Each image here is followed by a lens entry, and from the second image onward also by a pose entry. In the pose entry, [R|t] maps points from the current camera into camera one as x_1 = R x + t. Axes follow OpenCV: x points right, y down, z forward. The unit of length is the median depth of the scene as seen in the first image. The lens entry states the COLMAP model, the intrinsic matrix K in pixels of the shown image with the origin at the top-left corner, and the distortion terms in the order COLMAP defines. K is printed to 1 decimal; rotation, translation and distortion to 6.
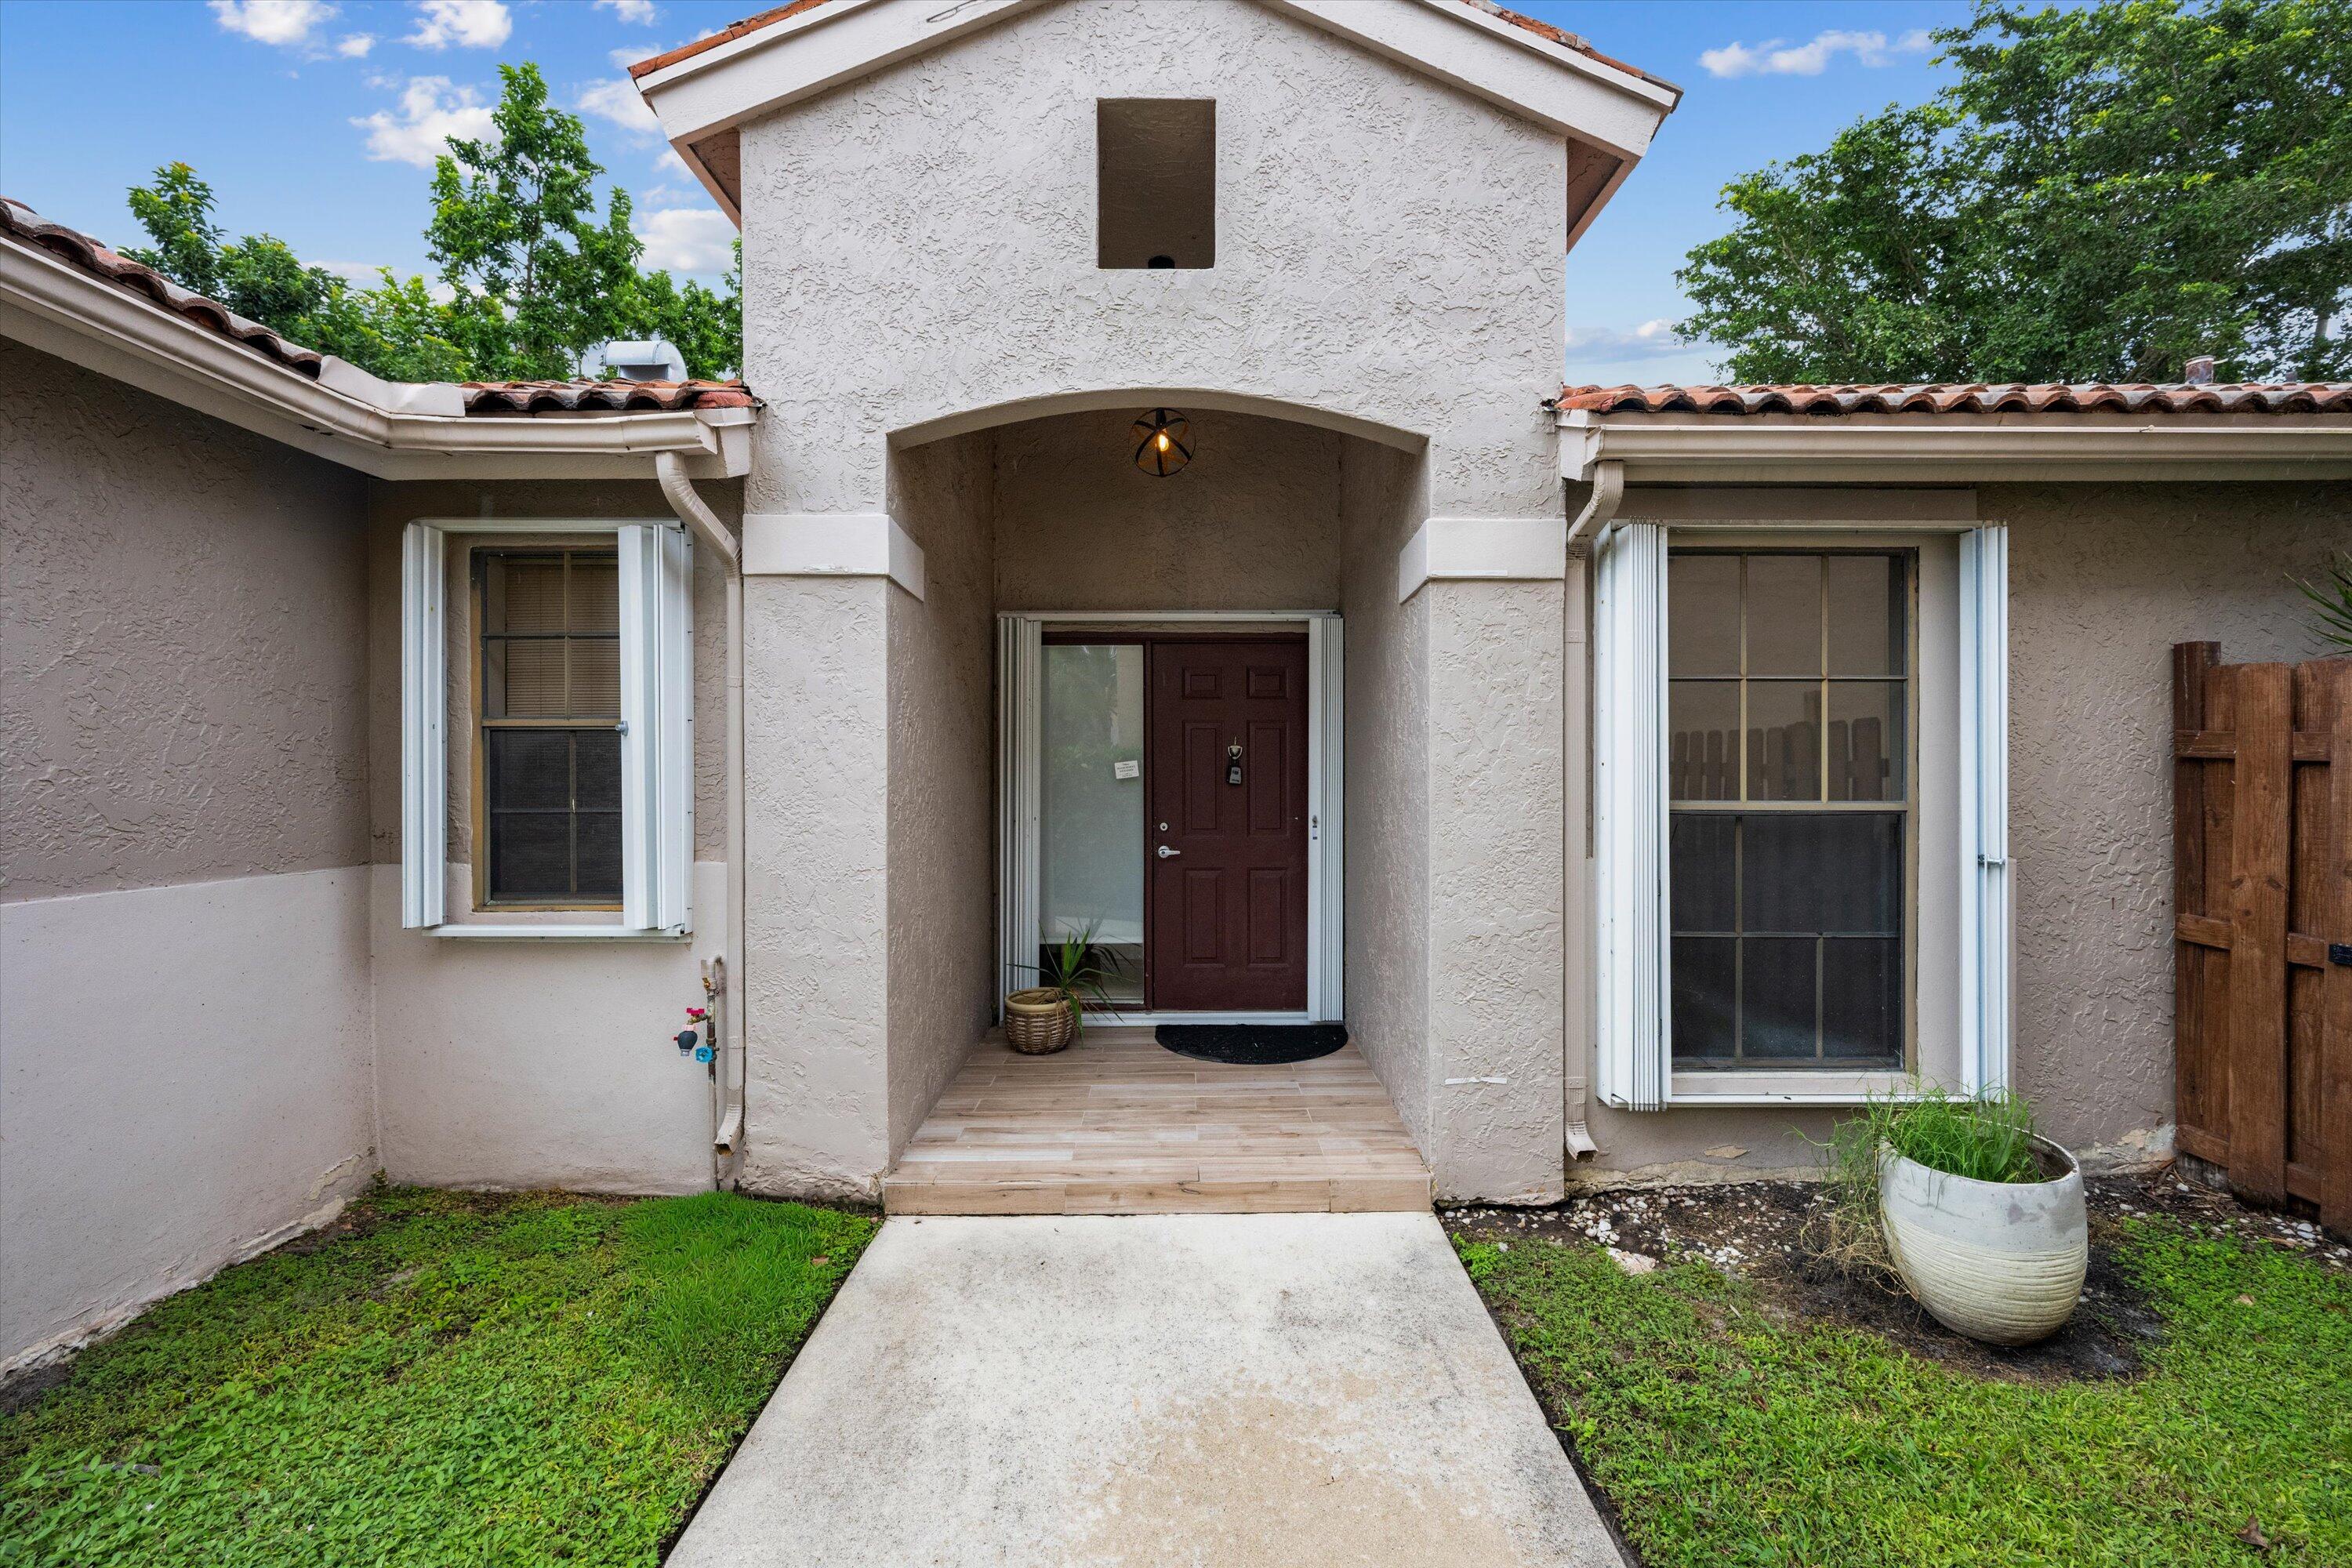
lens RADIAL K [[919.5, 0, 1171.6], [0, 919.5, 770.2], [0, 0, 1]] dist [-0.000073, 0.000111]
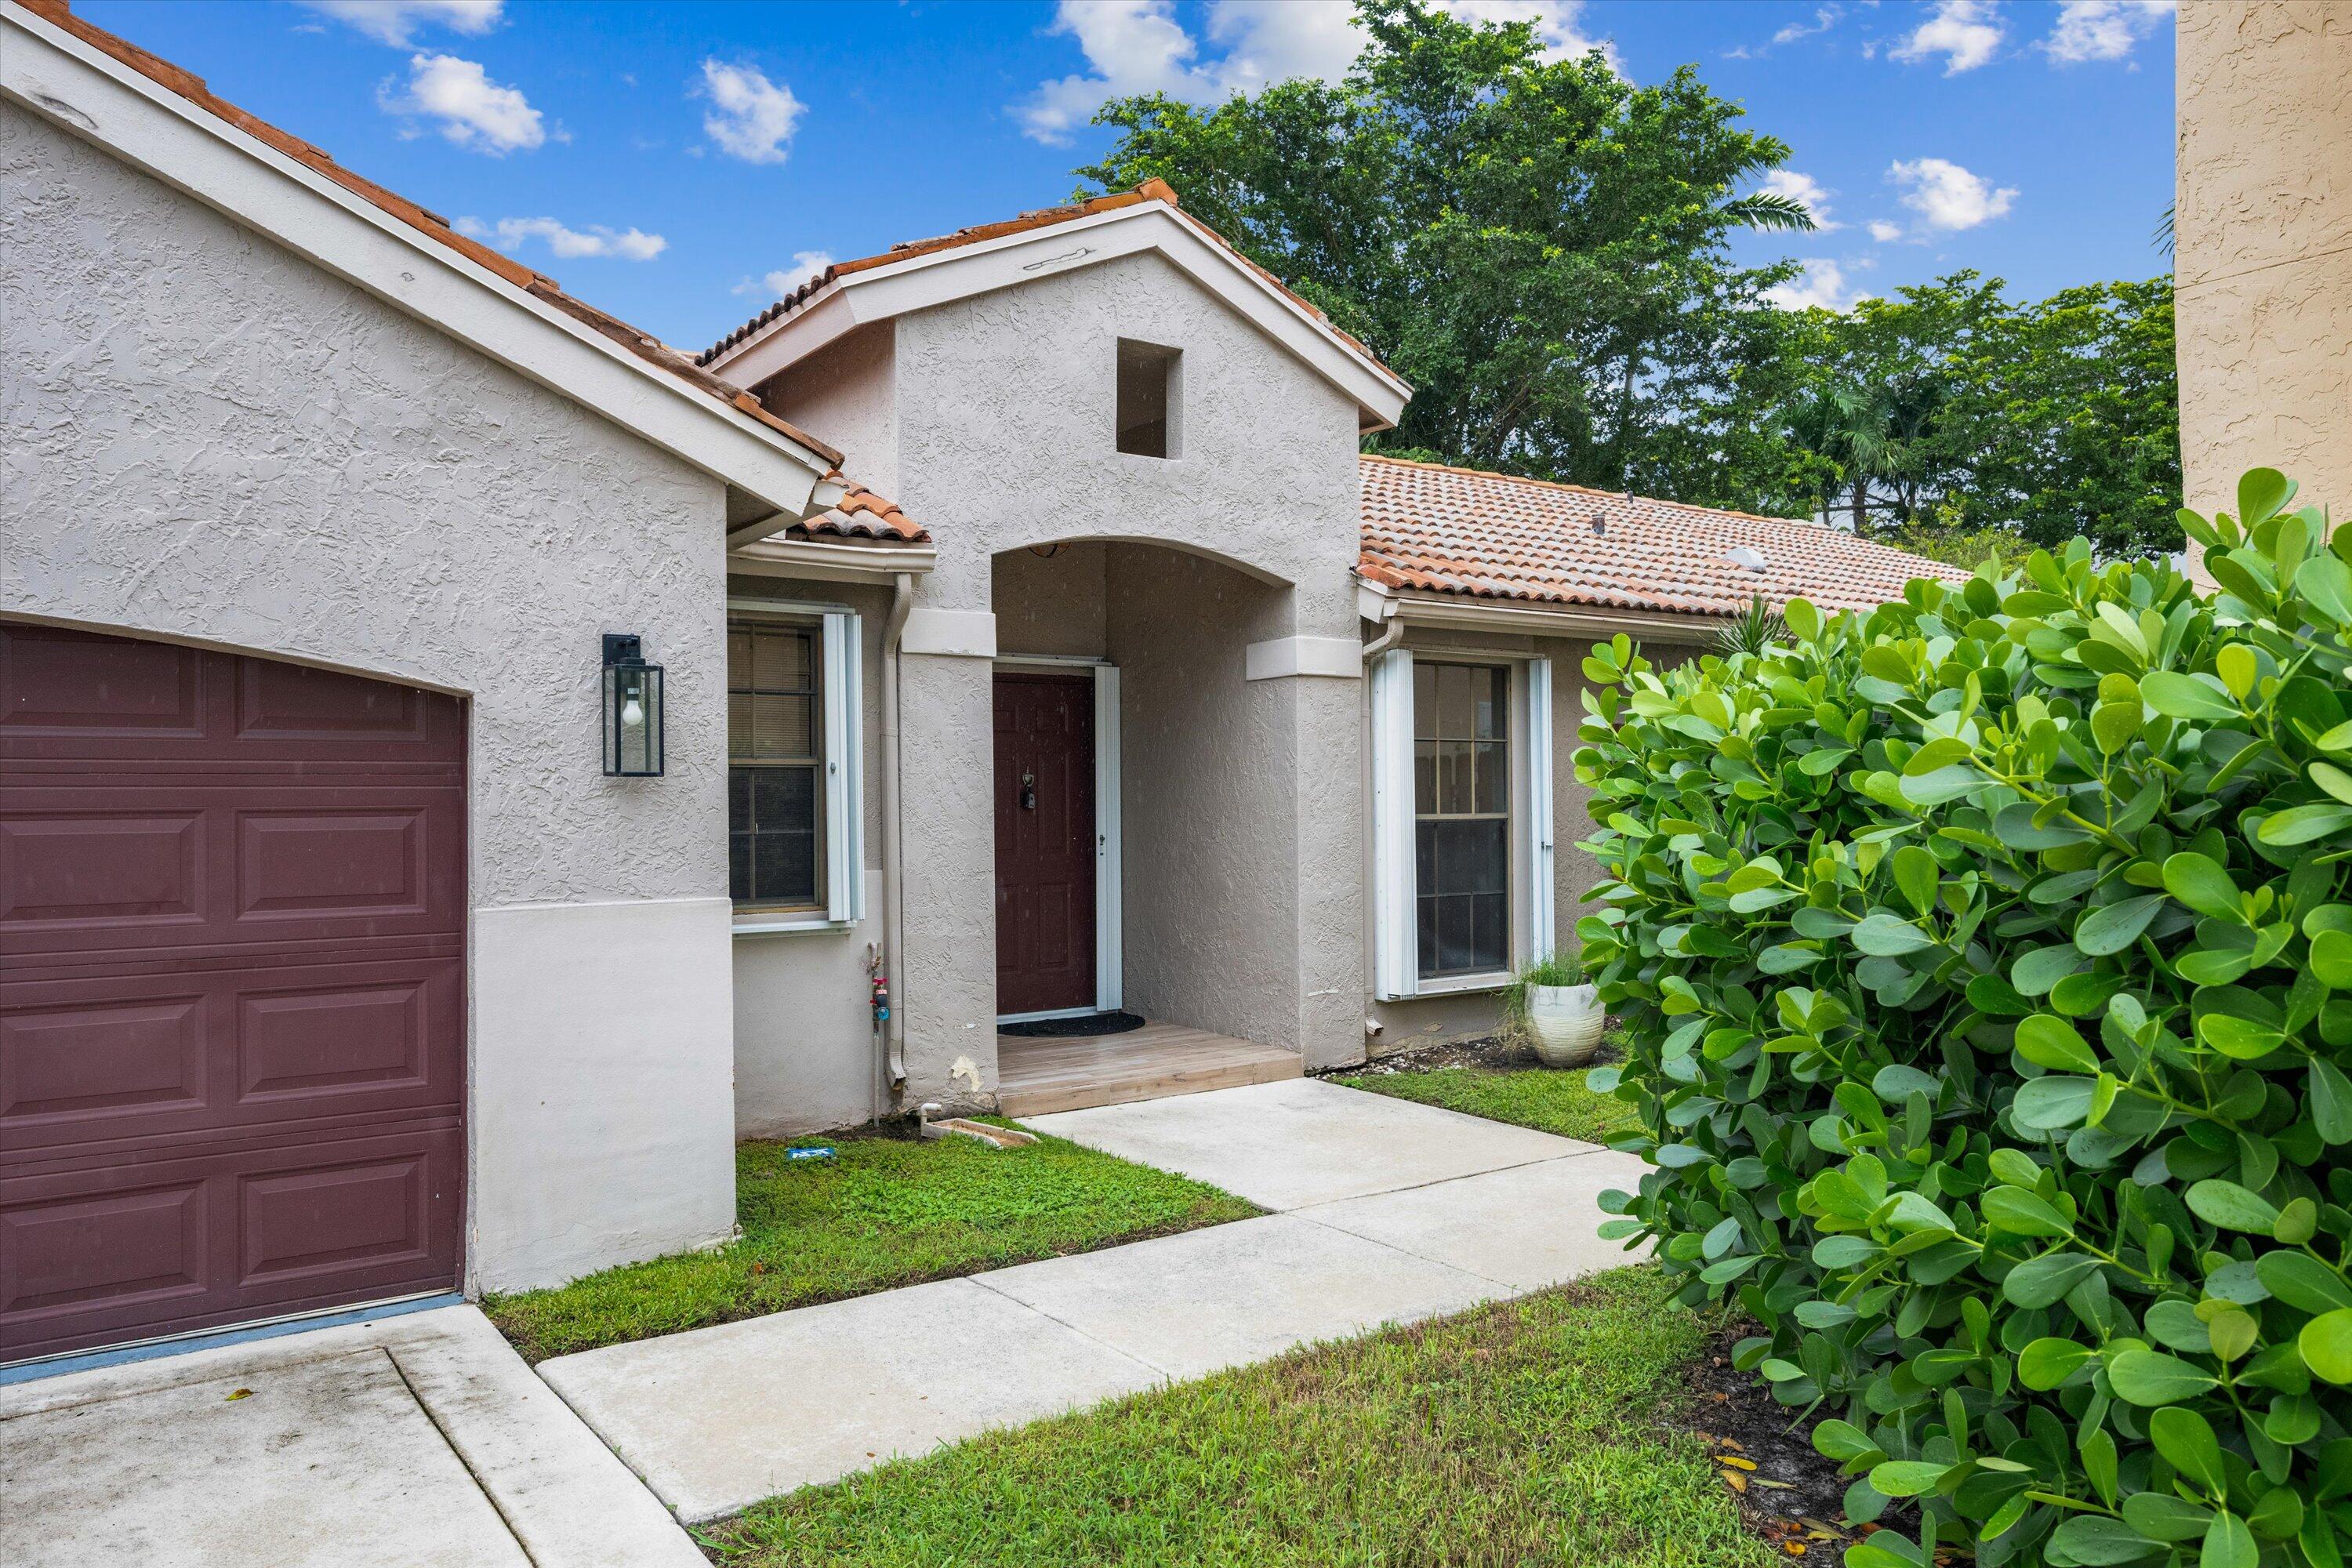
lens RADIAL K [[1390.5, 0, 1185.5], [0, 1390.5, 751.1], [0, 0, 1]] dist [0.000360, -0.000128]
pose [[0.833290, 0.012982, 0.552683, -1.196688], [0.003539, 0.999578, -0.028816, -0.009693], [-0.552824, 0.025968, 0.832893, -0.875245]]
